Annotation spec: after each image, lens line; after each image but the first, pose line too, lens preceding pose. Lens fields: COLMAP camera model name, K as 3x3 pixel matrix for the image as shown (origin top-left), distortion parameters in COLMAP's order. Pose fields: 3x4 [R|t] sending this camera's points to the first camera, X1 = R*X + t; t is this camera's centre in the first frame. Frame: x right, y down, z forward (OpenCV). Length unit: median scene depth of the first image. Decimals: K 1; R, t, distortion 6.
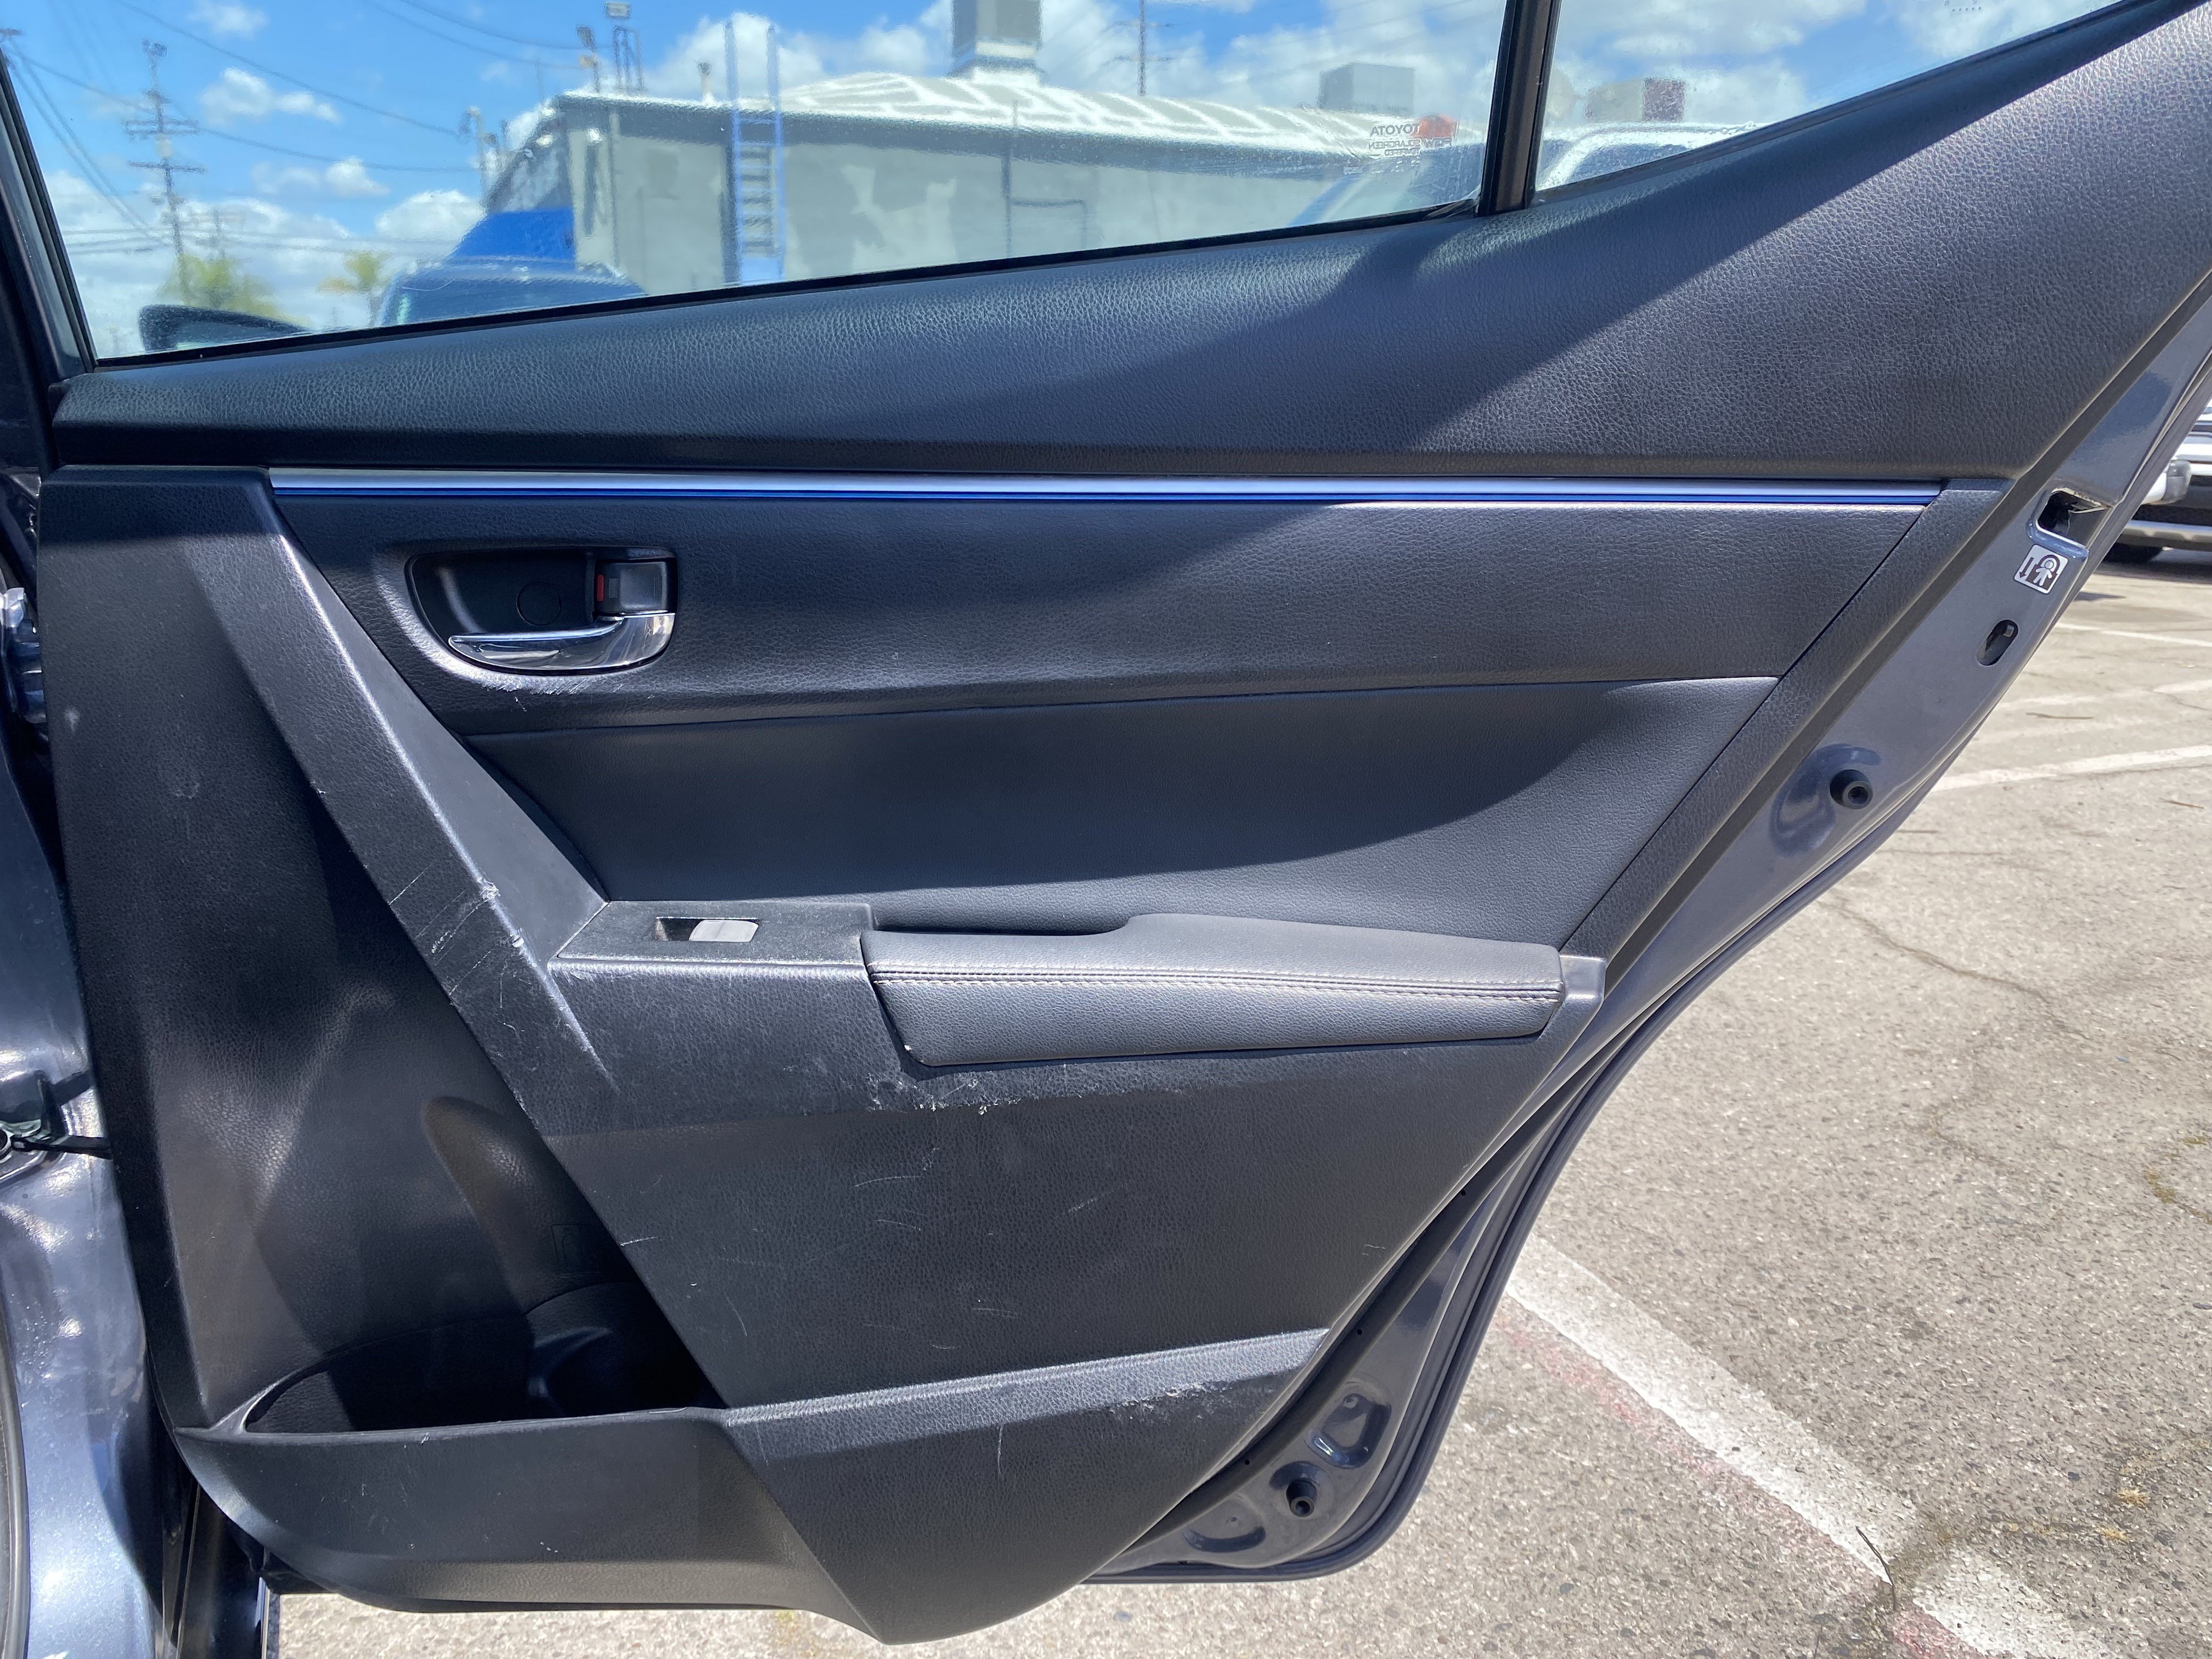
lens RADIAL K [[1664.7, 0, 1098.9], [0, 1664.7, 835.3], [0, 0, 1]] dist [0.002629, -0.002969]
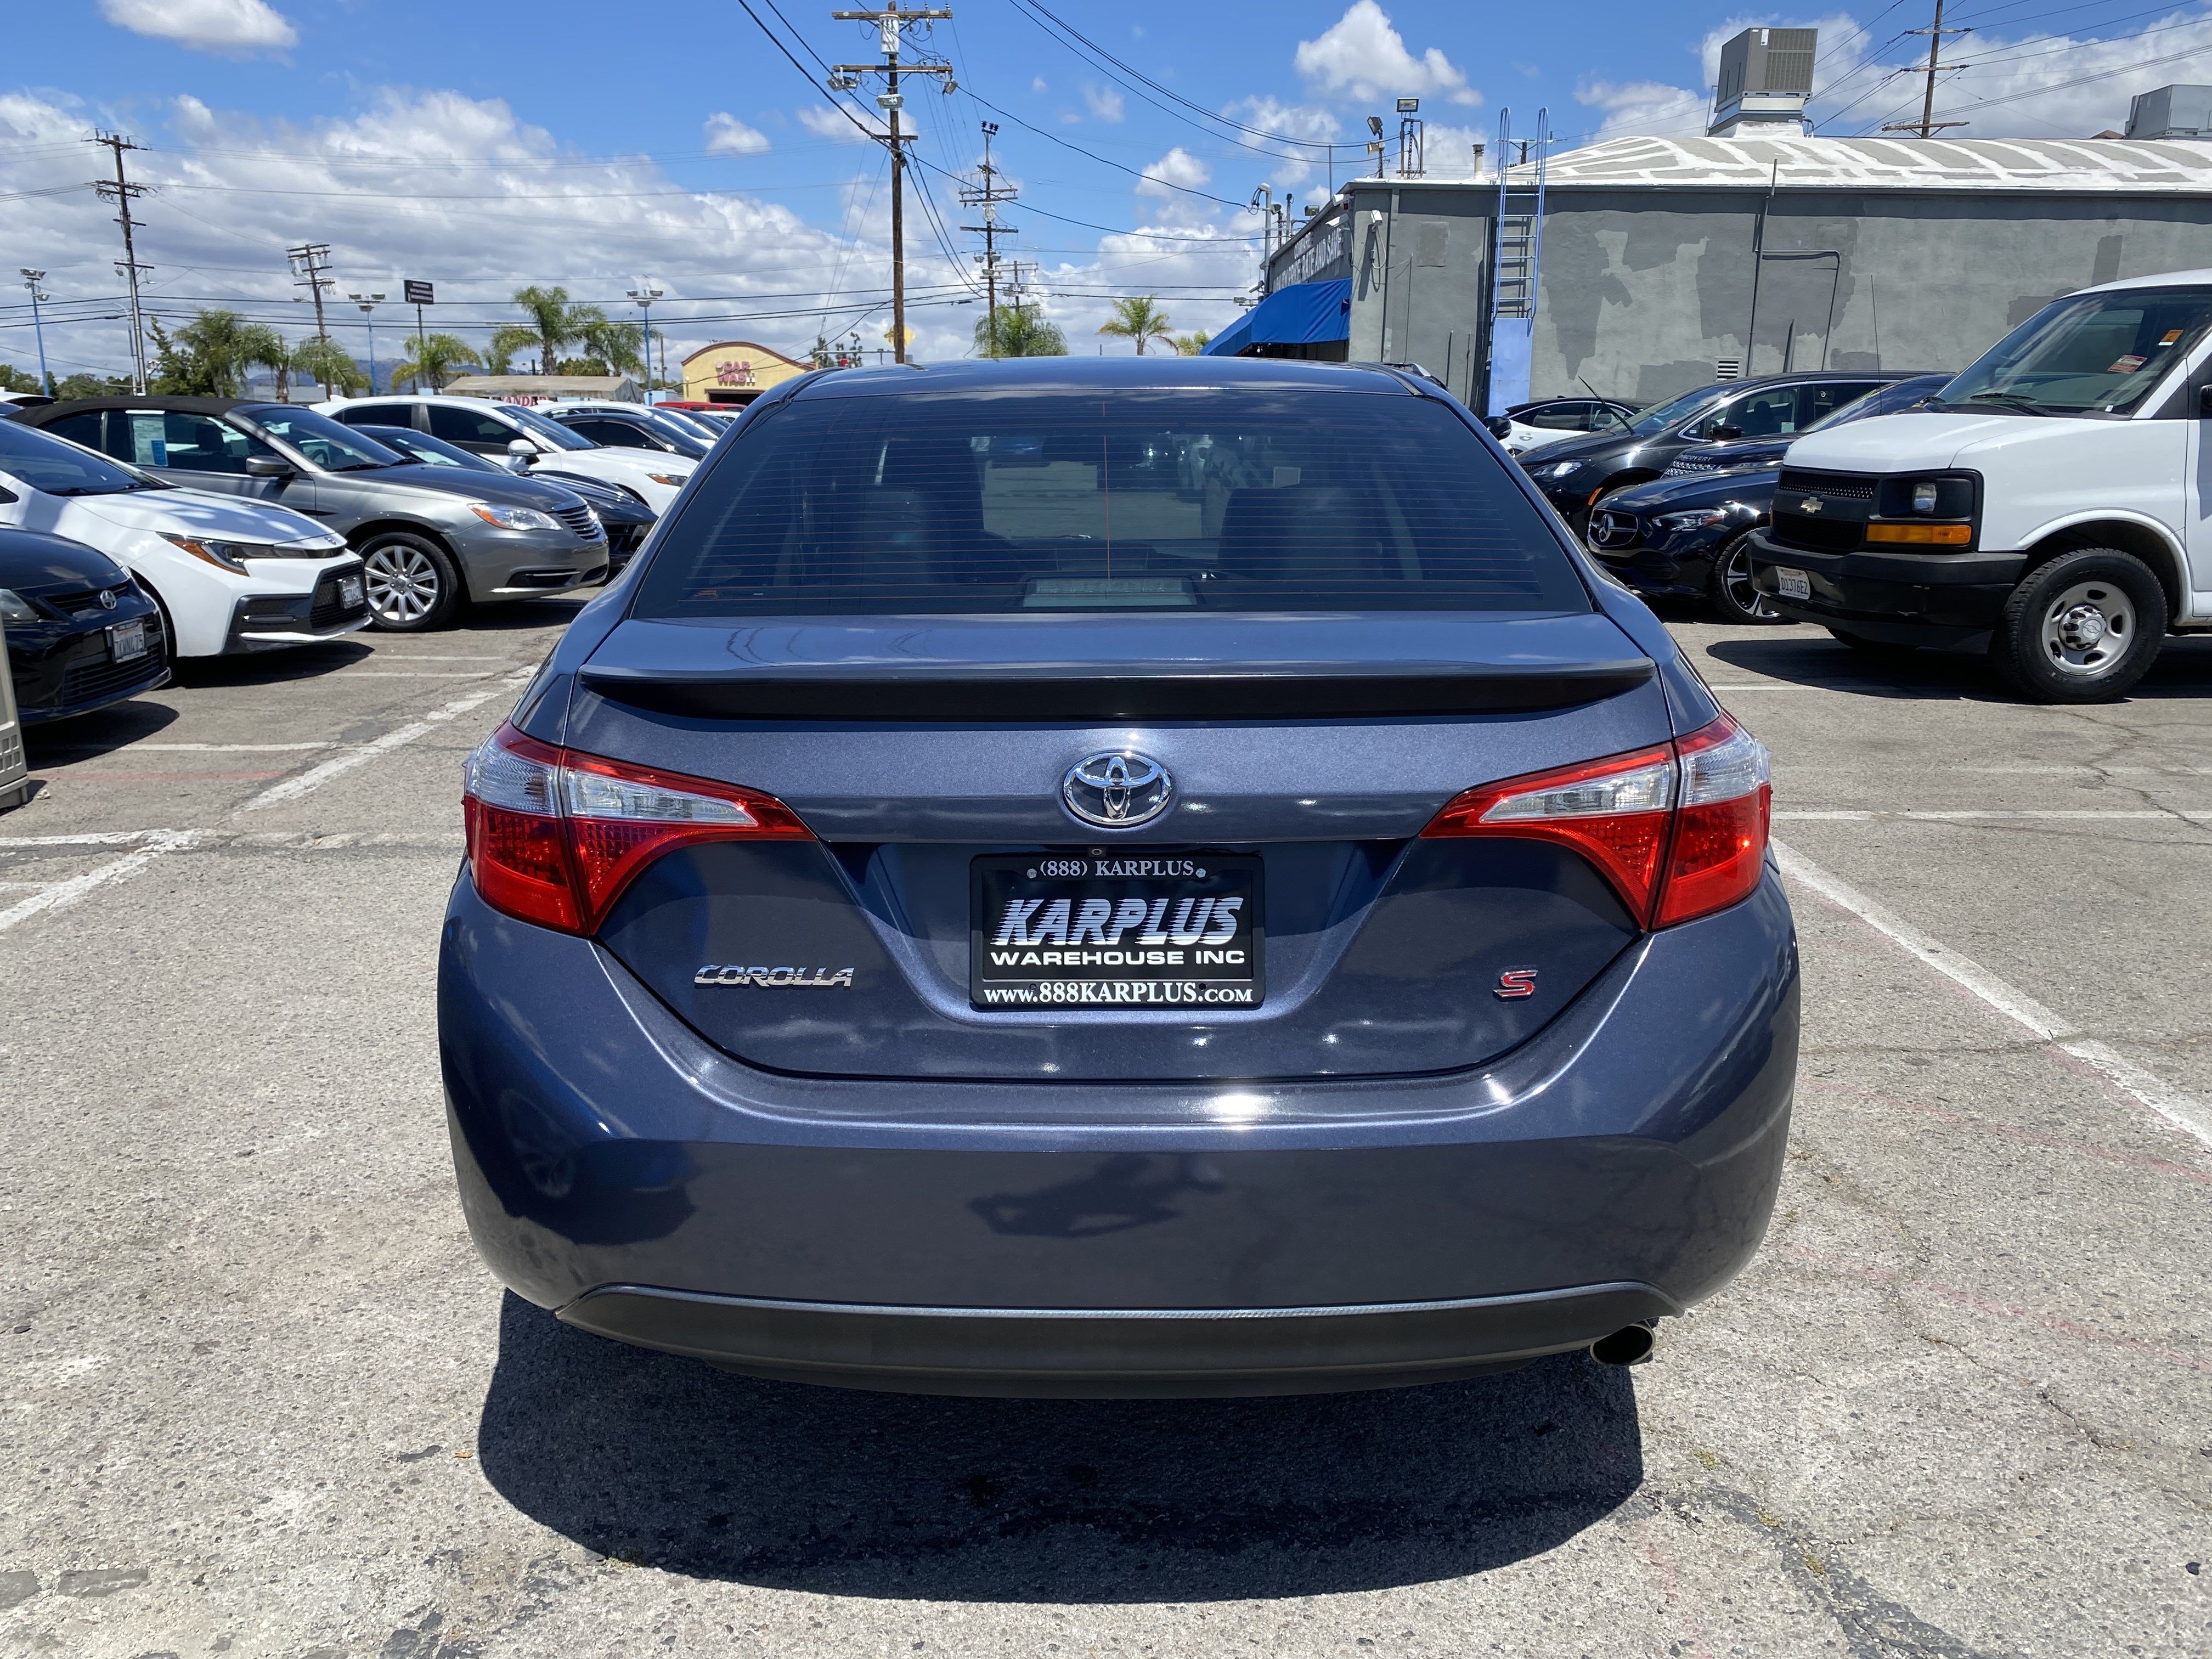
lens RADIAL K [[1680.8, 0, 1099.0], [0, 1680.8, 816.4], [0, 0, 1]] dist [0.010948, 0.003572]
pose [[0.918114, 0.095009, -0.384760, 0.005662], [-0.105462, 0.994405, -0.006105, 0.015689], [0.382027, 0.046183, 0.922996, -0.109717]]
